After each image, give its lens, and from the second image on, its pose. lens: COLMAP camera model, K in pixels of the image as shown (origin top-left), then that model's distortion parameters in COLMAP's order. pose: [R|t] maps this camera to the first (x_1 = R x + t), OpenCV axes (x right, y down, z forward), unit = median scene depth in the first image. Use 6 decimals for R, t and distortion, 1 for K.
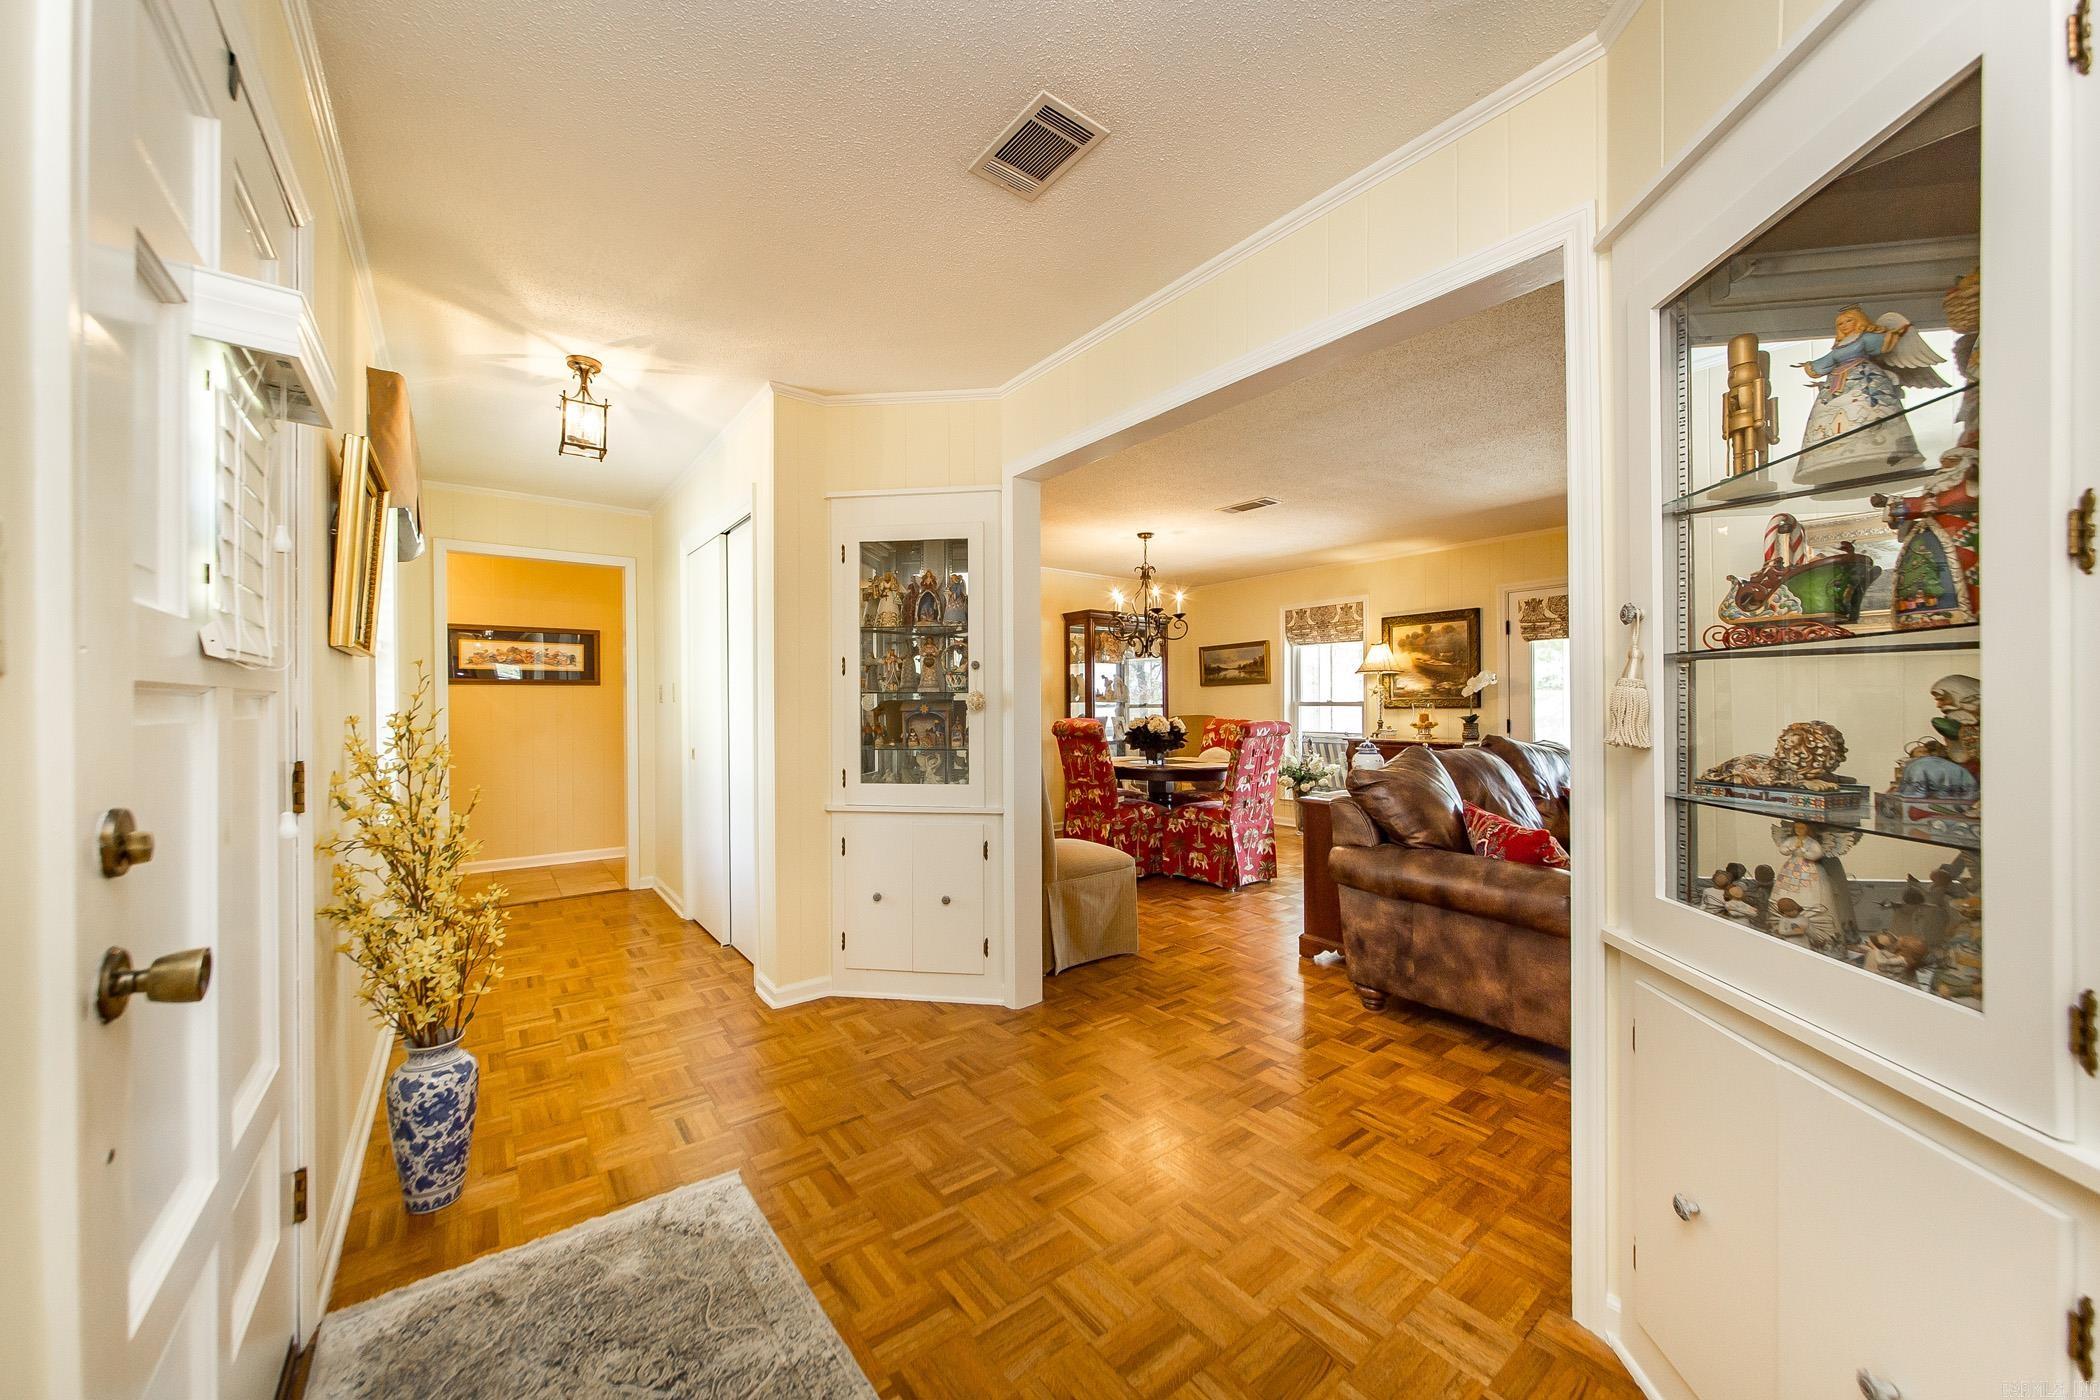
lens RADIAL K [[747.2, 0, 1047.1], [0, 747.2, 703.4], [0, 0, 1]] dist [0.001526, 0.000065]
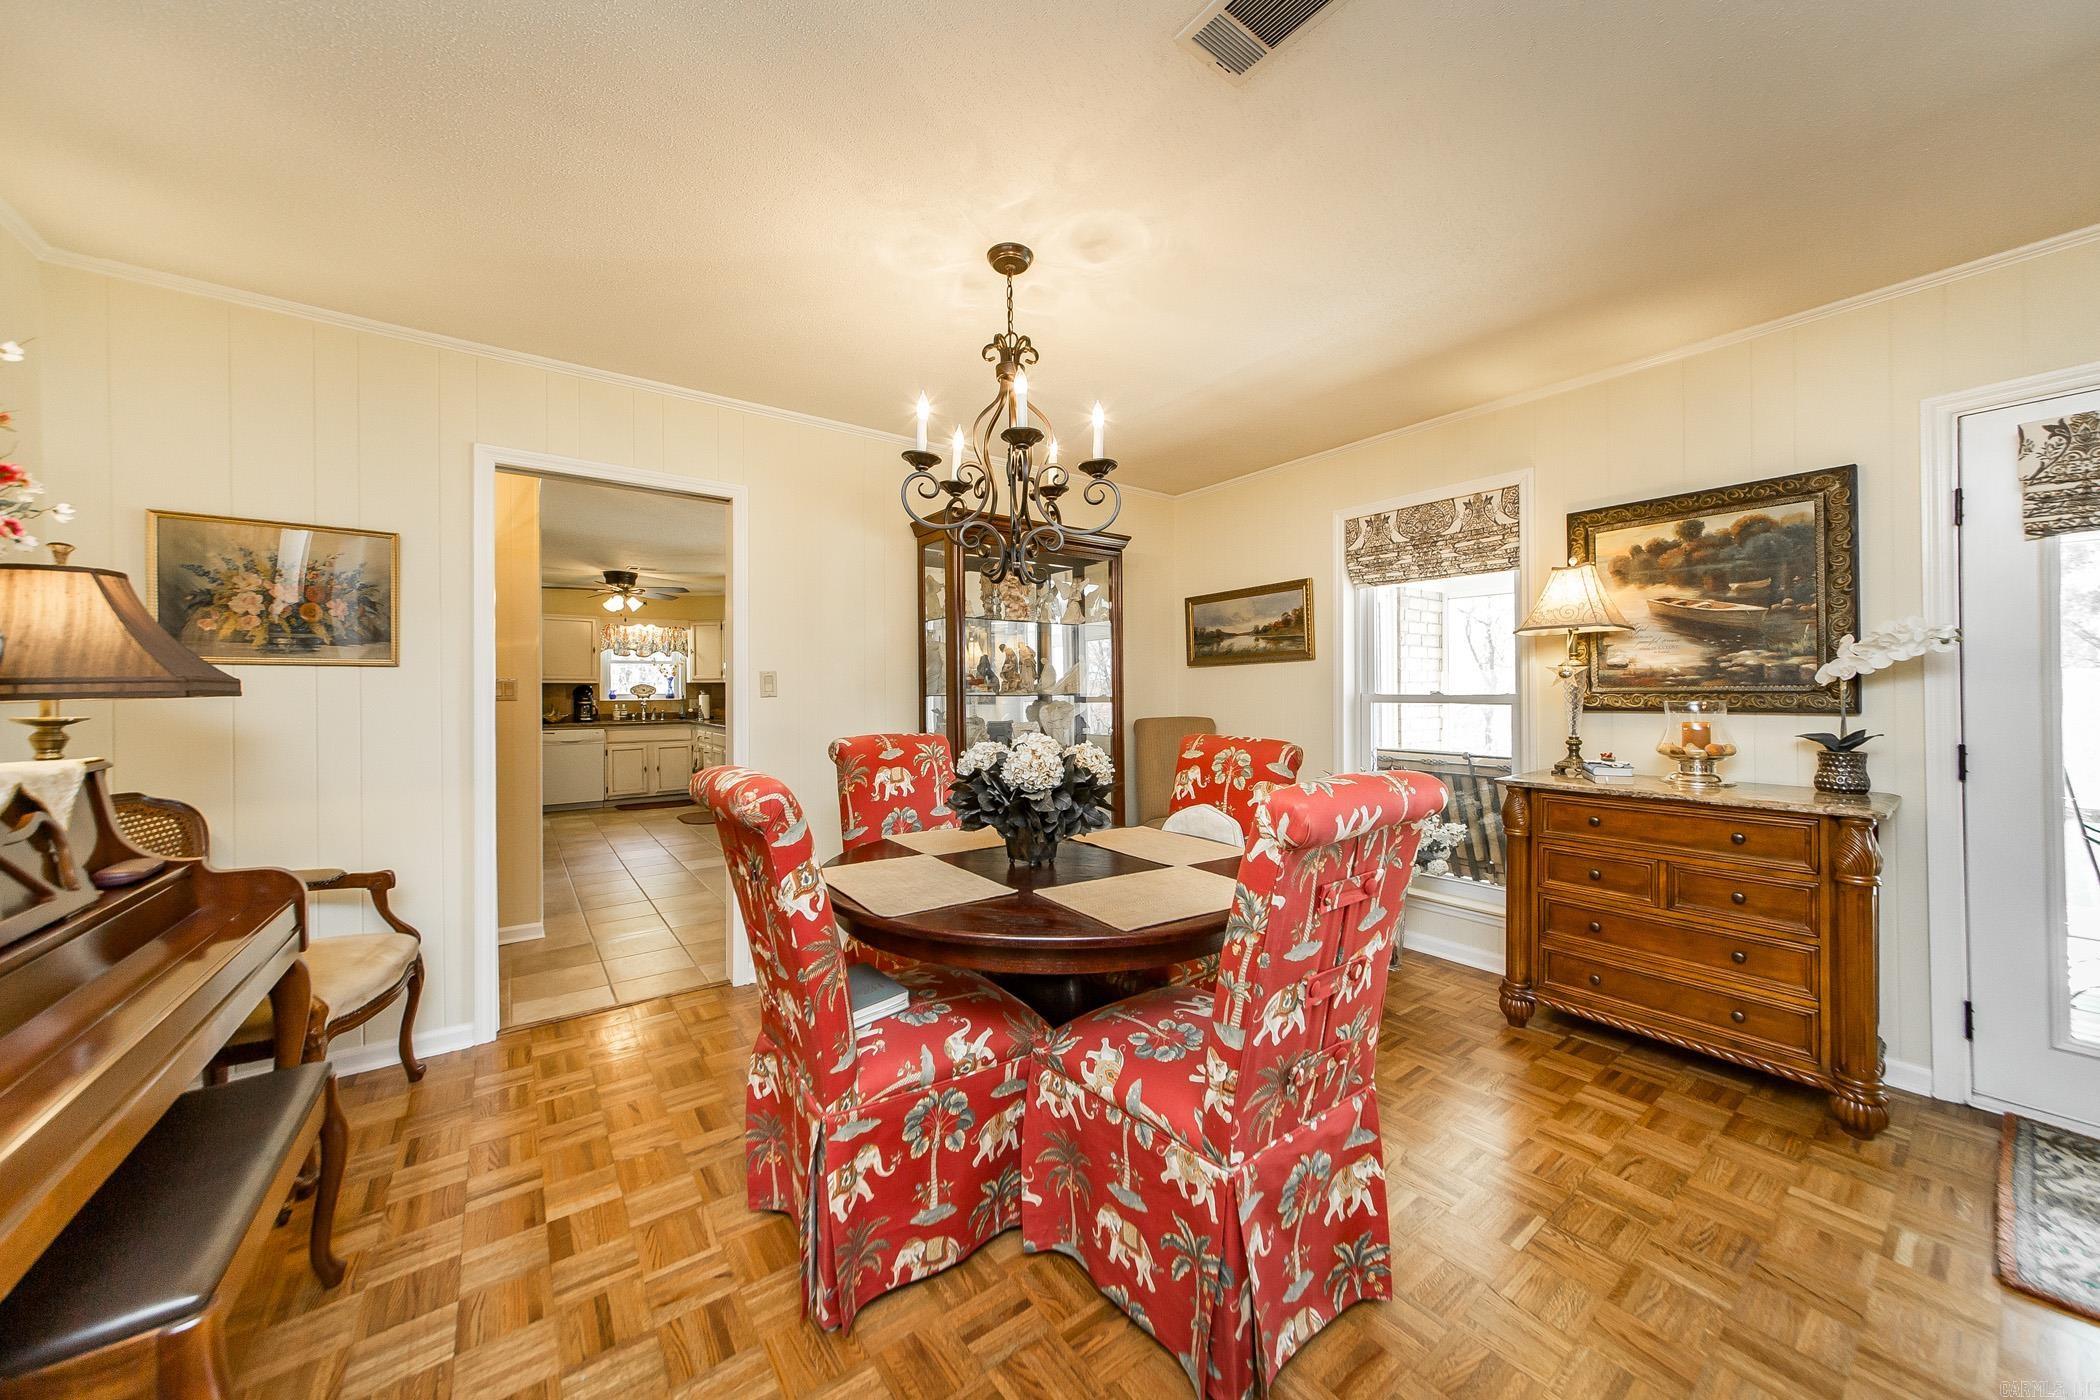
lens RADIAL K [[747.2, 0, 1051.9], [0, 747.2, 686.0], [0, 0, 1]] dist [0.001526, 0.000065]
pose [[0.999941, 0.000313, -0.010853, 0.138171], [-0.000372, 0.999985, -0.005413, -0.005940], [0.010851, 0.005416, 0.999926, 0.550023]]
